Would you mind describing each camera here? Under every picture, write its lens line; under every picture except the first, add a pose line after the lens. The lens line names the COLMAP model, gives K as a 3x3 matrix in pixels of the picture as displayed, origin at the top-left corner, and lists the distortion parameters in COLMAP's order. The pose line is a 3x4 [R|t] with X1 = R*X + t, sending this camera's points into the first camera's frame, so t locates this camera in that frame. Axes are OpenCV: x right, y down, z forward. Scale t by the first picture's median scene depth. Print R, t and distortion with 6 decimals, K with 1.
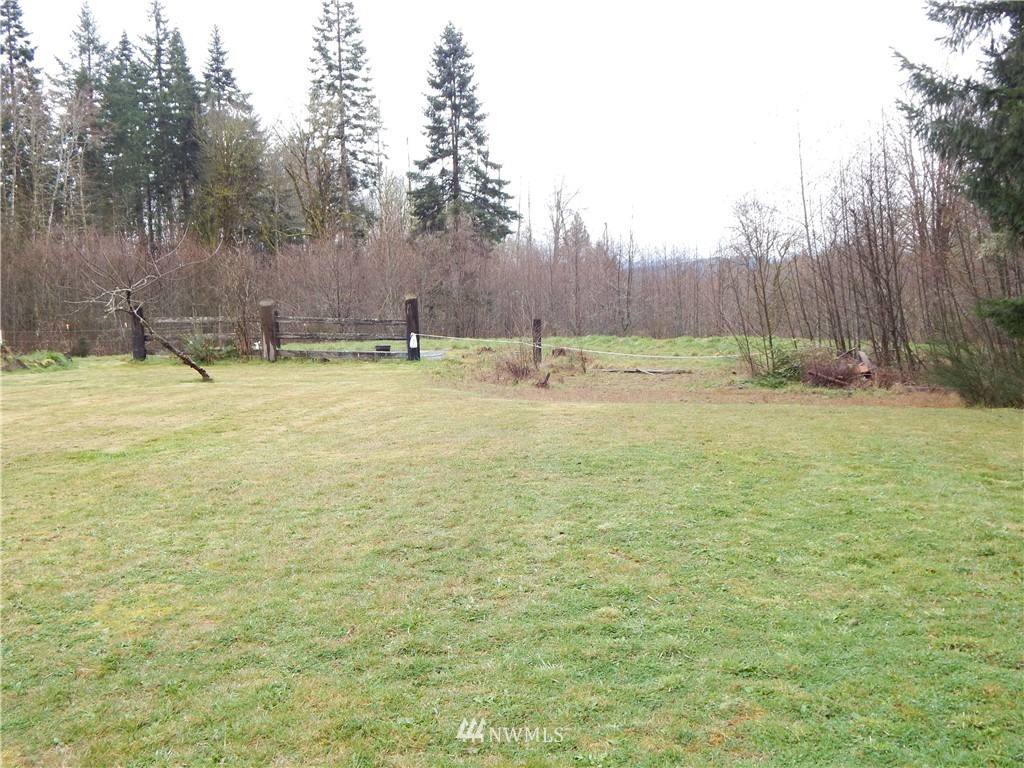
lens RADIAL K [[1031.8, 0, 512.0], [0, 1031.8, 383.0], [0, 0, 1]] dist [-0.025504, 0.000000]
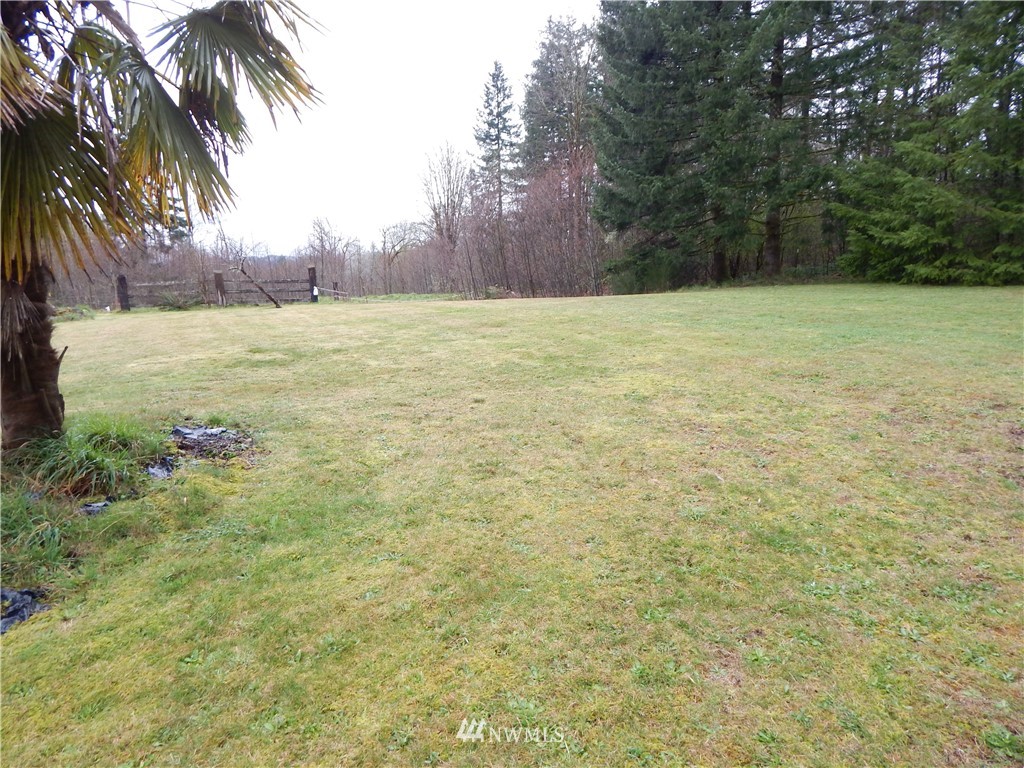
lens RADIAL K [[679.8, 0, 510.8], [0, 679.8, 386.1], [0, 0, 1]] dist [-0.008928, -0.002616]
pose [[0.861032, -0.100044, 0.498613, -0.091004], [0.065953, 0.994146, 0.085580, 0.009826], [-0.504256, -0.040802, 0.862590, -0.040438]]
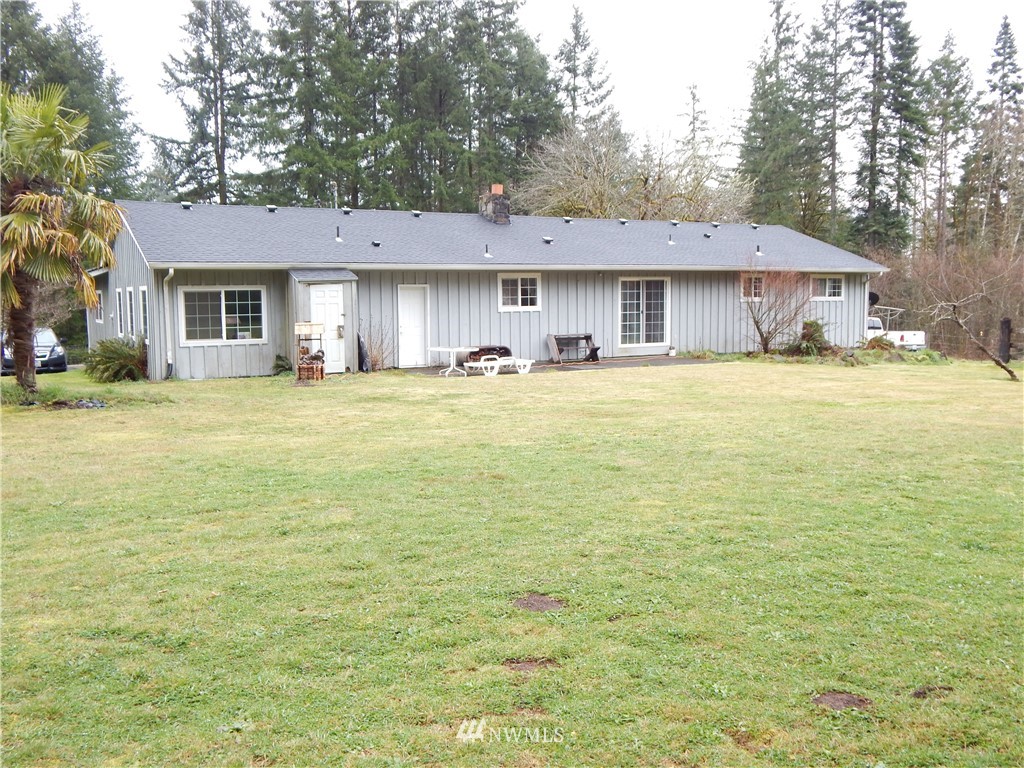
lens RADIAL K [[932.9, 0, 513.3], [0, 932.9, 387.3], [0, 0, 1]] dist [-0.006224, 0.000000]
pose [[0.591896, 0.102508, -0.799469, 0.041807], [-0.099727, 0.993572, 0.053562, 0.001111], [0.799821, 0.048026, 0.598315, -0.024069]]
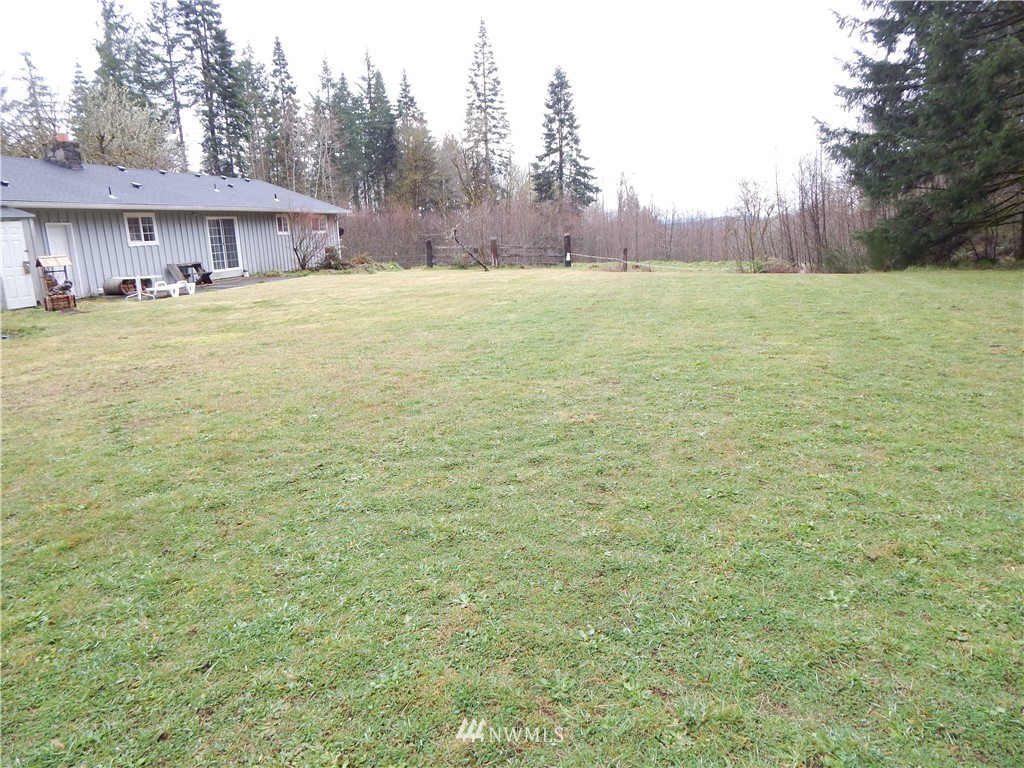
lens RADIAL K [[679.8, 0, 514.1], [0, 679.8, 384.3], [0, 0, 1]] dist [-0.008928, -0.002616]
pose [[0.995187, 0.015214, -0.096805, -0.015506], [-0.003681, 0.992980, 0.118223, 0.011029], [0.097924, -0.117297, 0.988257, -0.075497]]
